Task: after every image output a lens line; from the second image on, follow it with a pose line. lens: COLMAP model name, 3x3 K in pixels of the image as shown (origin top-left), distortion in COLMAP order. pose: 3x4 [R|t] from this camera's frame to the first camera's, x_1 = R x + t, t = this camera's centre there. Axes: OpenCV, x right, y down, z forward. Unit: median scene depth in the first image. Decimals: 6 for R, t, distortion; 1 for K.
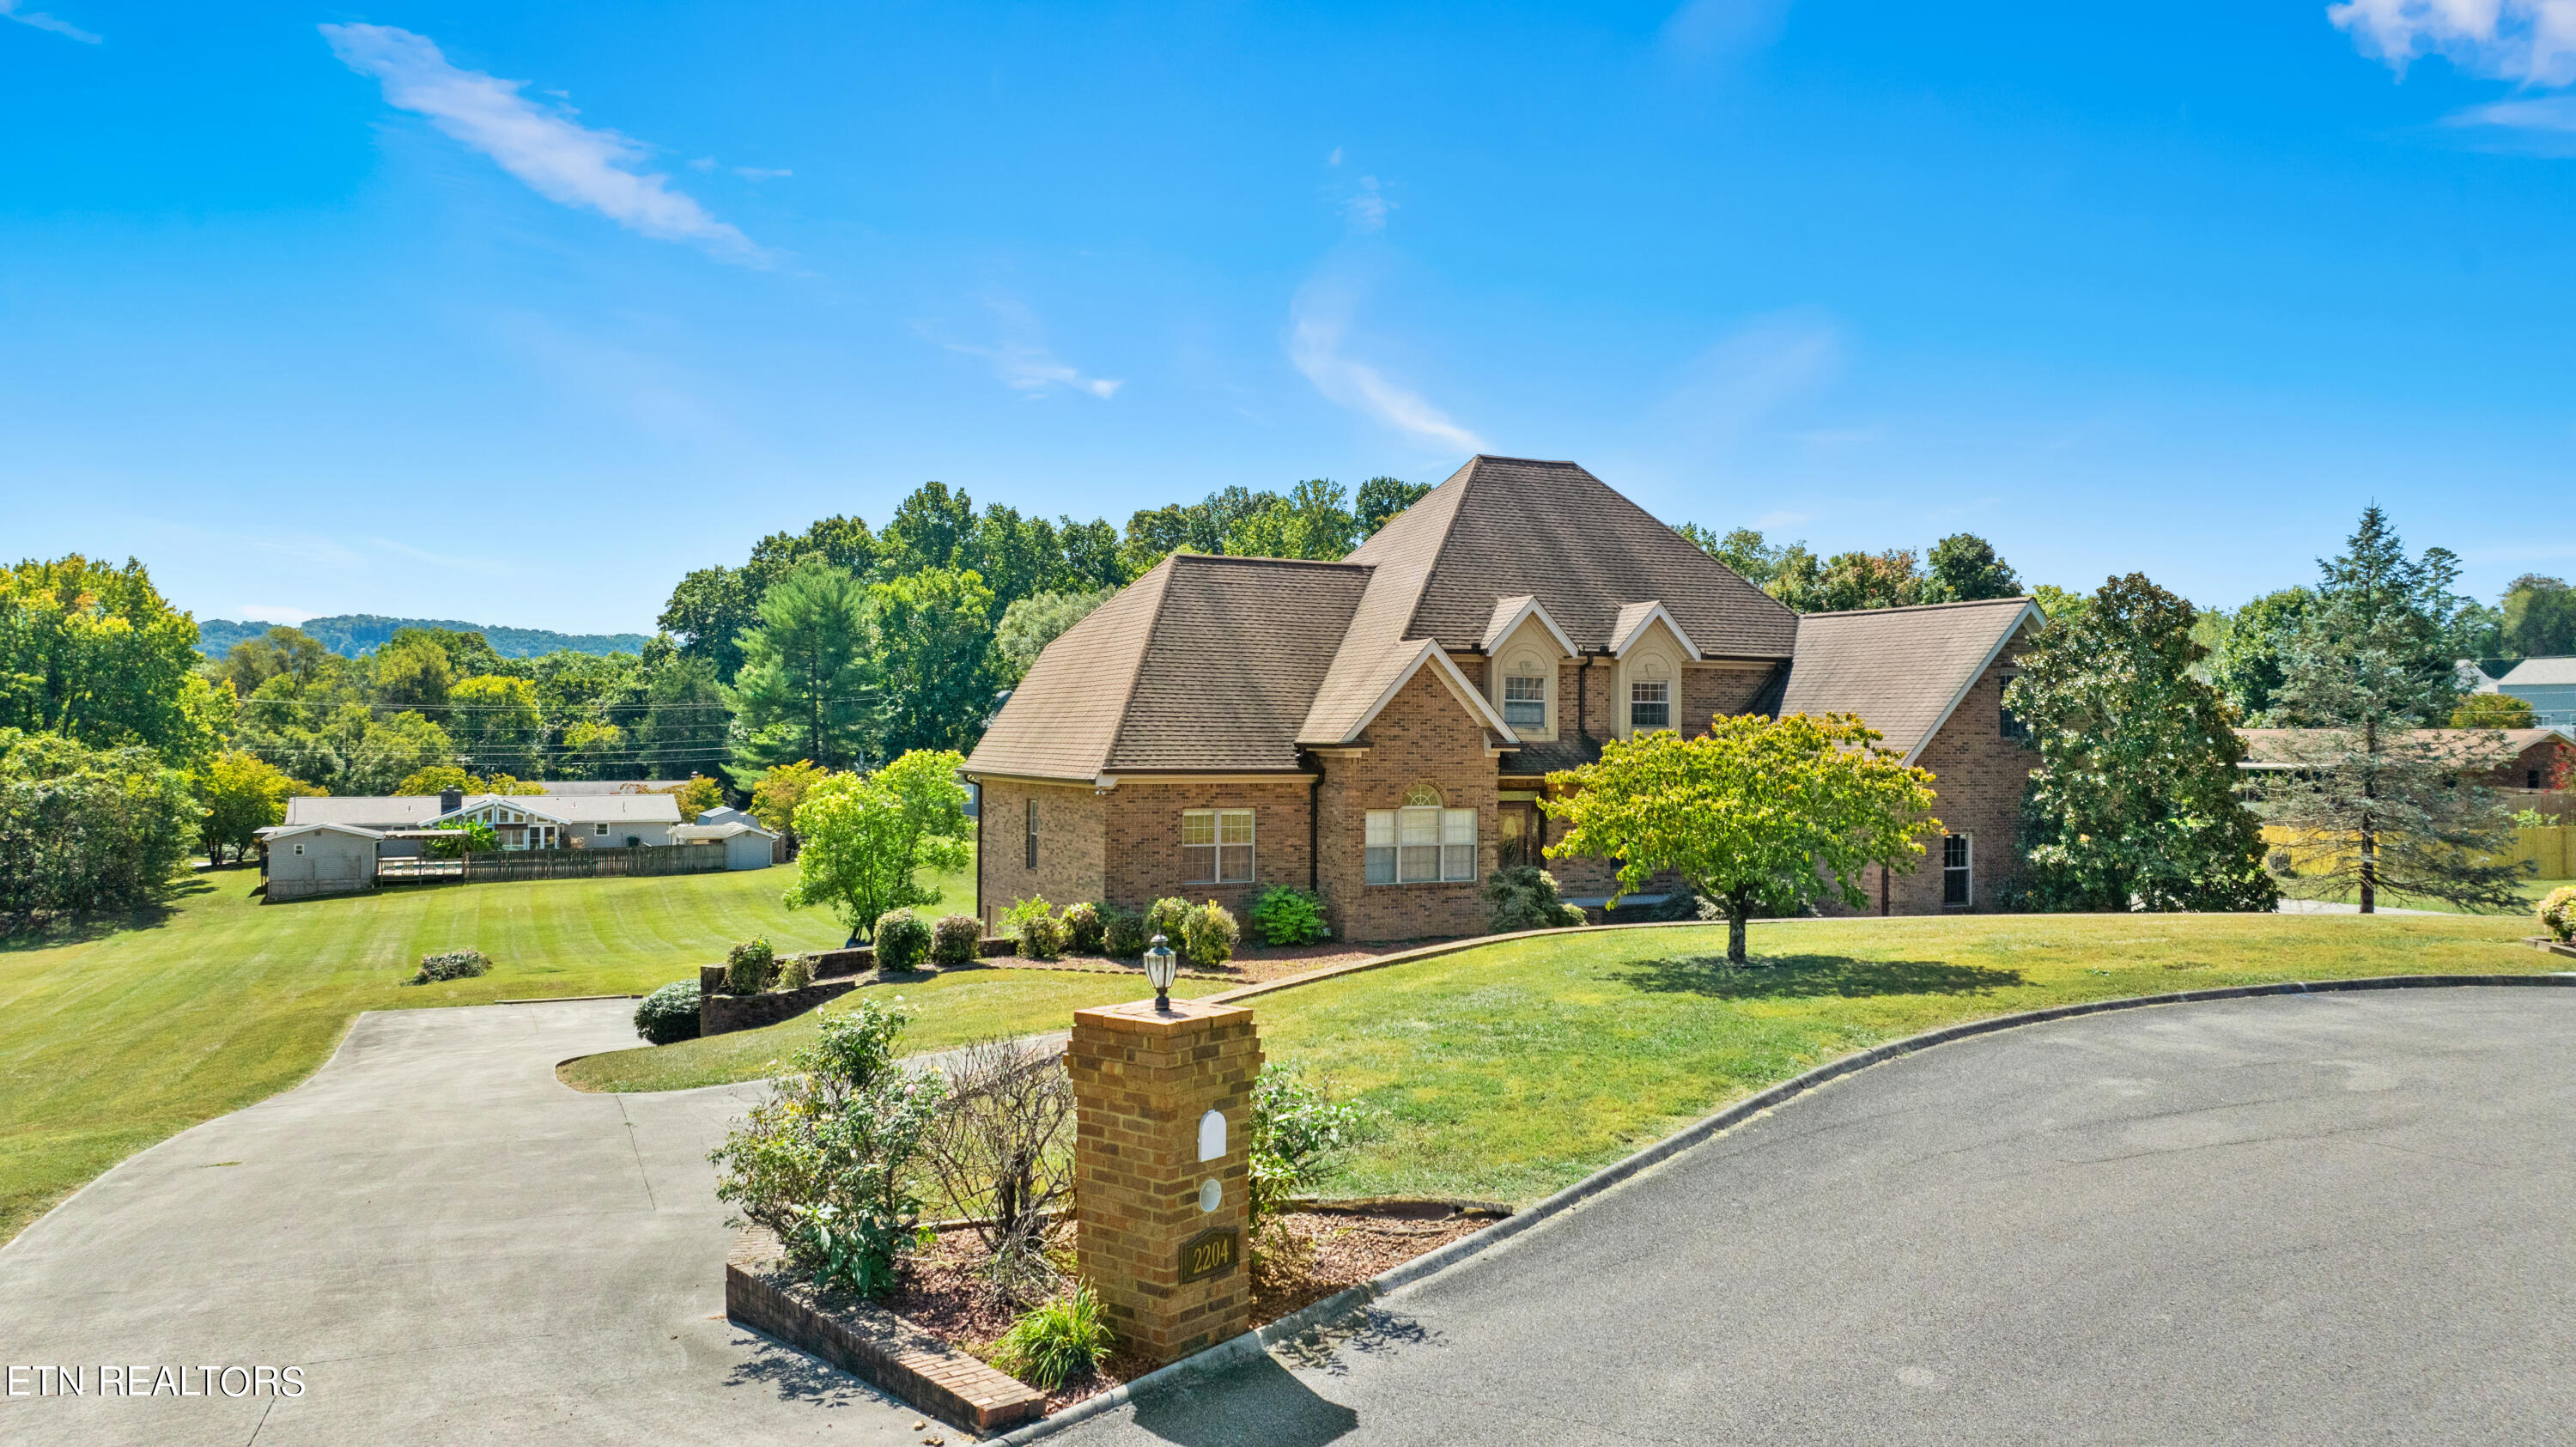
lens RADIAL K [[1827.5, 0, 1288.0], [0, 1827.5, 723.5], [0, 0, 1]] dist [-0.002409, -0.066285]
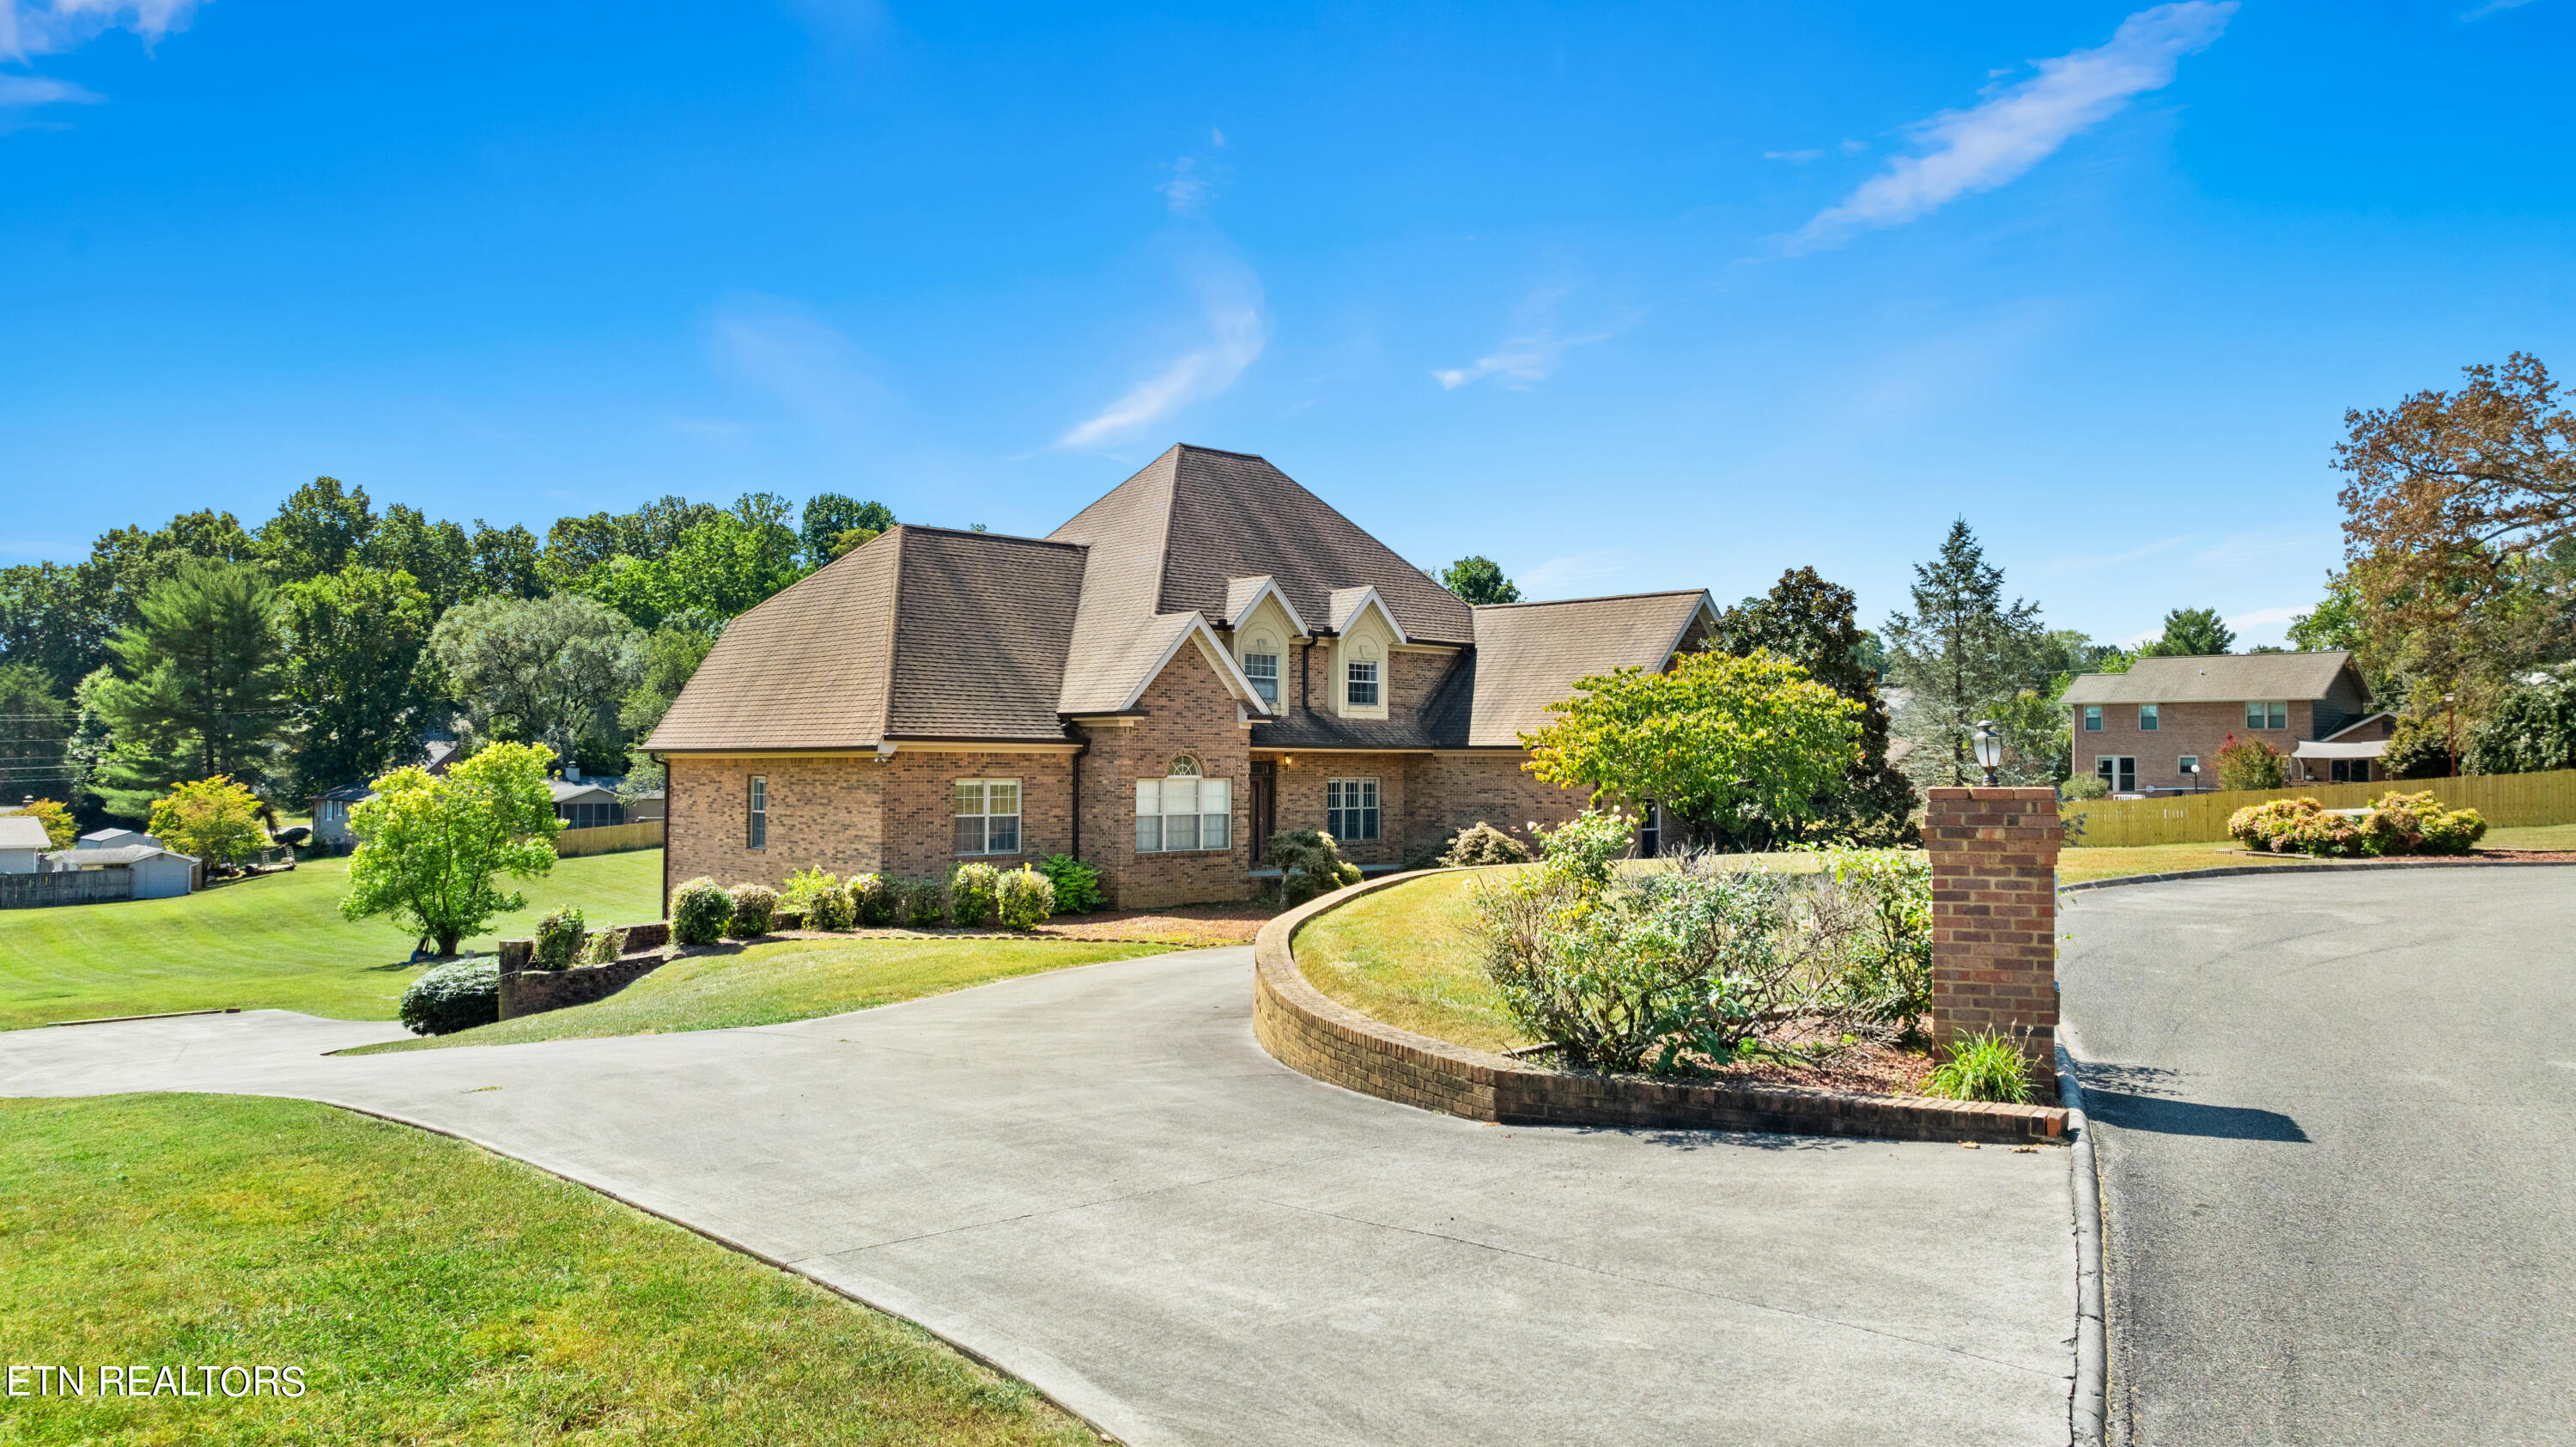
lens RADIAL K [[1809.4, 0, 1288.0], [0, 1809.4, 723.5], [0, 0, 1]] dist [-0.024299, 0.001741]
pose [[0.946271, 0.005759, 0.323322, -0.181682], [-0.000403, 0.999862, -0.016629, 0.030096], [-0.323373, 0.015605, 0.946143, 0.023683]]
